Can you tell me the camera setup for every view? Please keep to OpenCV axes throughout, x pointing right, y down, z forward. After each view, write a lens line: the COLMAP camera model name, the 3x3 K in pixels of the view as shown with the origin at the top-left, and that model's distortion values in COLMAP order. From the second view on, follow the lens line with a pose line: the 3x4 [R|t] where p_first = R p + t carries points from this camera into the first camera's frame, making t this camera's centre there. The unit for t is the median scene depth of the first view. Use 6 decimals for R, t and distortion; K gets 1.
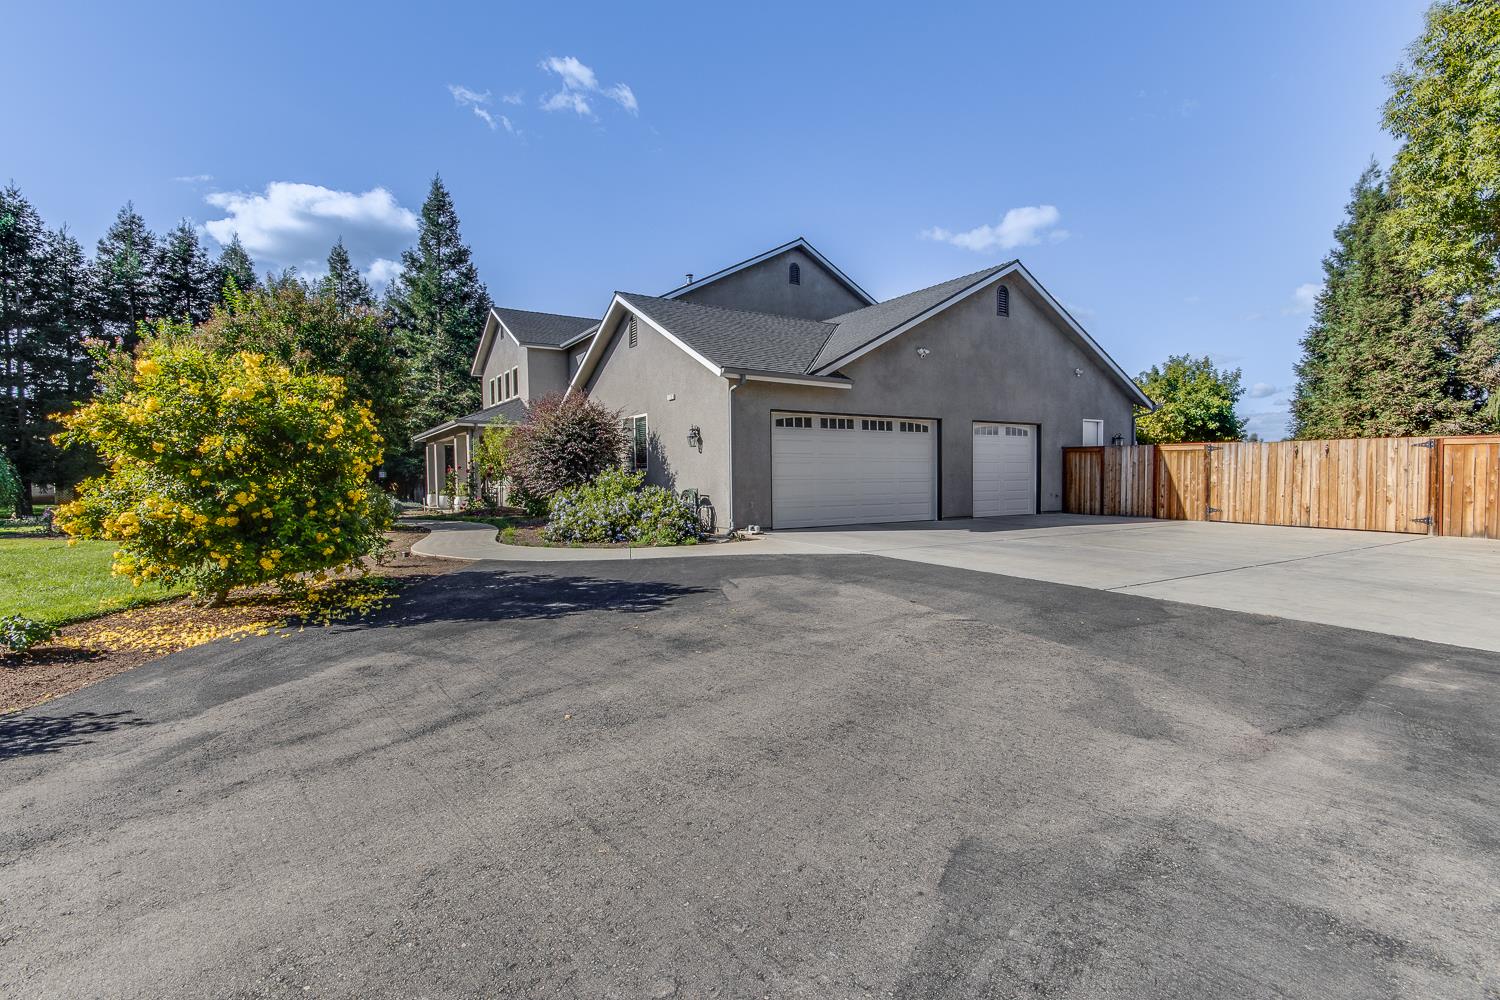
lens RADIAL K [[703.4, 0, 747.4], [0, 703.4, 500.3], [0, 0, 1]] dist [0.017816, -0.000467]
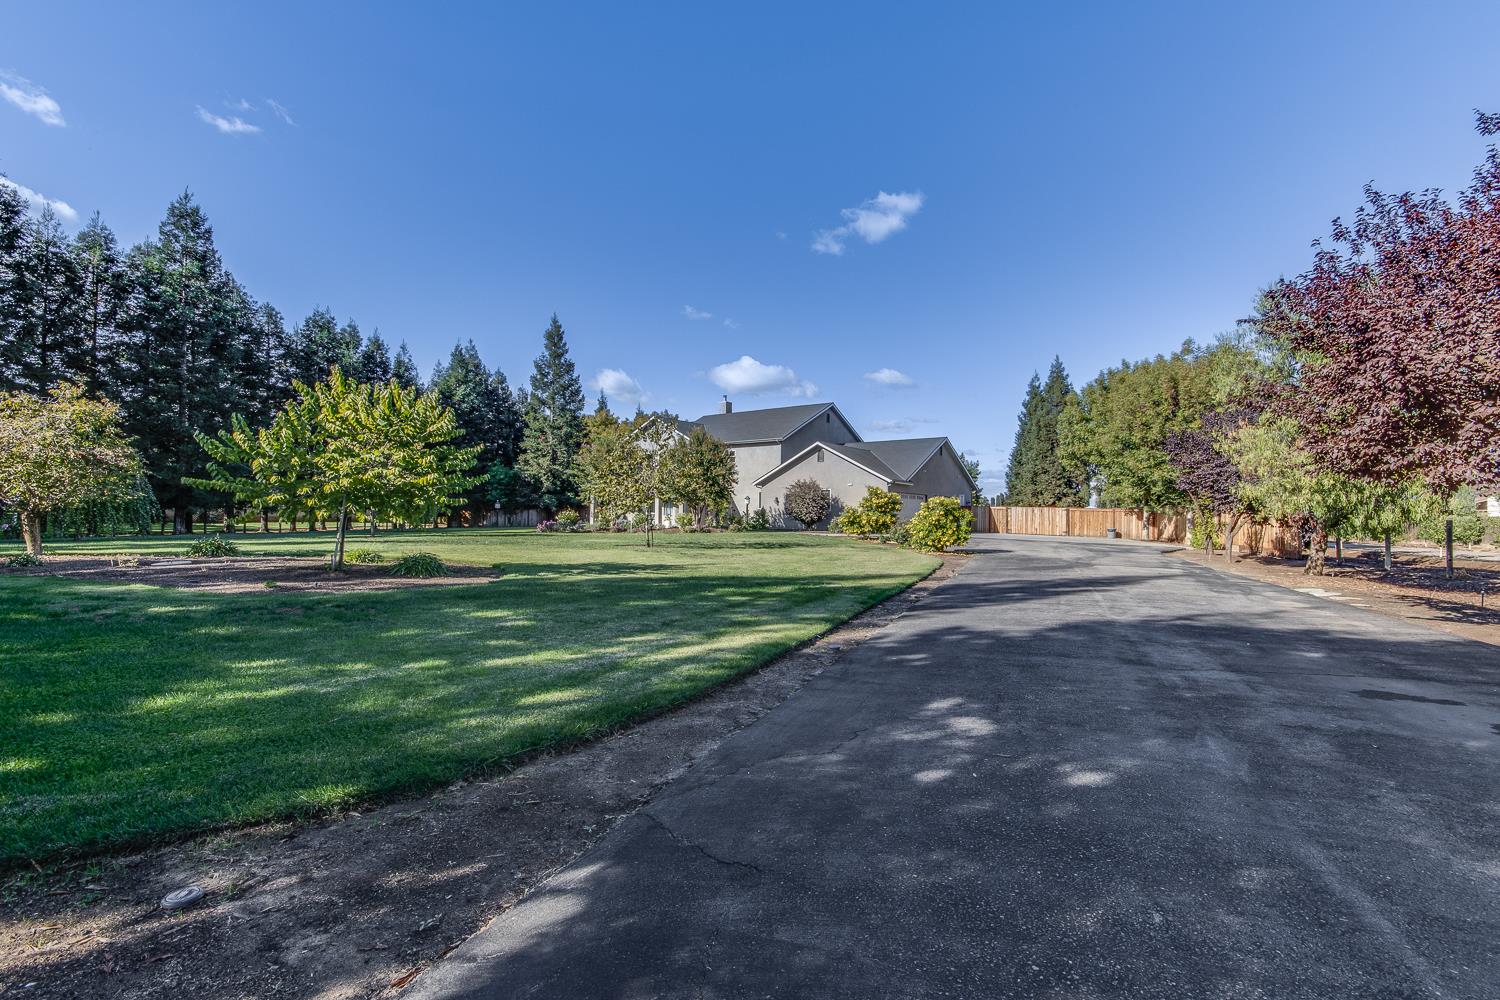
lens RADIAL K [[703.4, 0, 751.5], [0, 703.4, 502.9], [0, 0, 1]] dist [0.017816, -0.000467]
pose [[0.933240, 0.025809, 0.358326, -0.785840], [-0.007874, 0.998646, -0.051422, 0.034929], [-0.359168, 0.045167, 0.932179, -0.759817]]
